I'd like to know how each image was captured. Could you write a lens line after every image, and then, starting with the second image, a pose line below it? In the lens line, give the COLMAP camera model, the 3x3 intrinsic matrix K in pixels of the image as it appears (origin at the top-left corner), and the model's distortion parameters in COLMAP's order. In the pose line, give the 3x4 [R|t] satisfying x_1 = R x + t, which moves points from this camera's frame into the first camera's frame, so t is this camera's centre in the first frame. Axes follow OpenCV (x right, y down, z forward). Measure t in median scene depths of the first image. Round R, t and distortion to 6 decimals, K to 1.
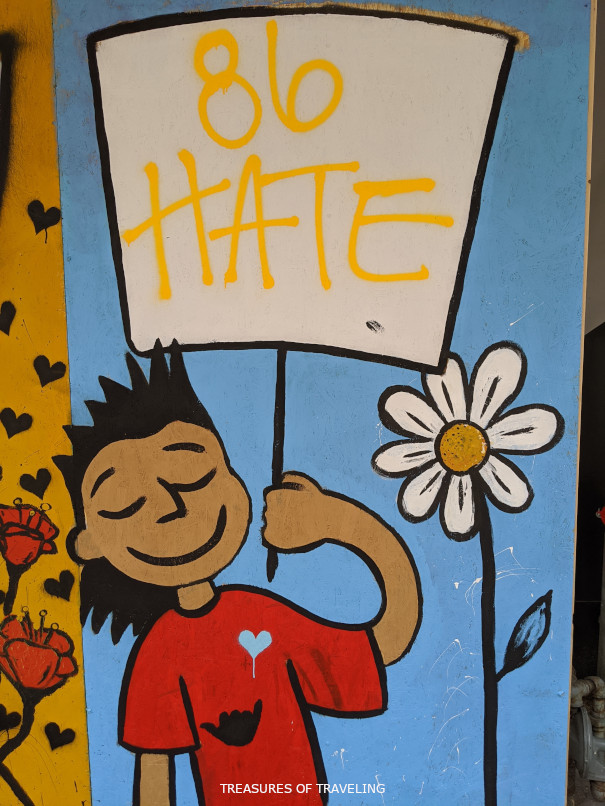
lens RADIAL K [[631.6, 0, 302.5], [0, 631.6, 403.0], [0, 0, 1]] dist [0.044074, -0.066926]
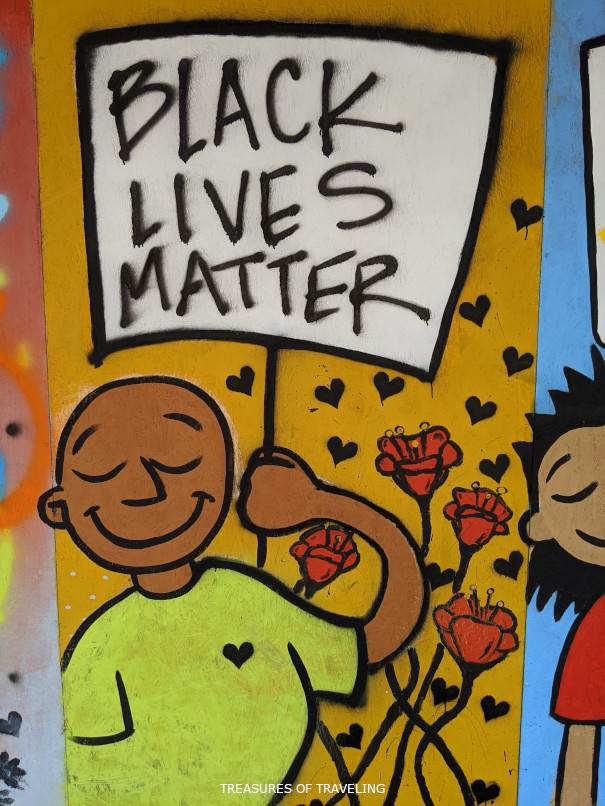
lens RADIAL K [[631.6, 0, 302.5], [0, 631.6, 403.0], [0, 0, 1]] dist [0.044074, -0.066926]
pose [[0.999814, 0.009190, 0.016977, -0.748604], [-0.009343, 0.999917, 0.008920, 0.011869], [-0.016894, -0.009077, 0.999816, -0.044980]]
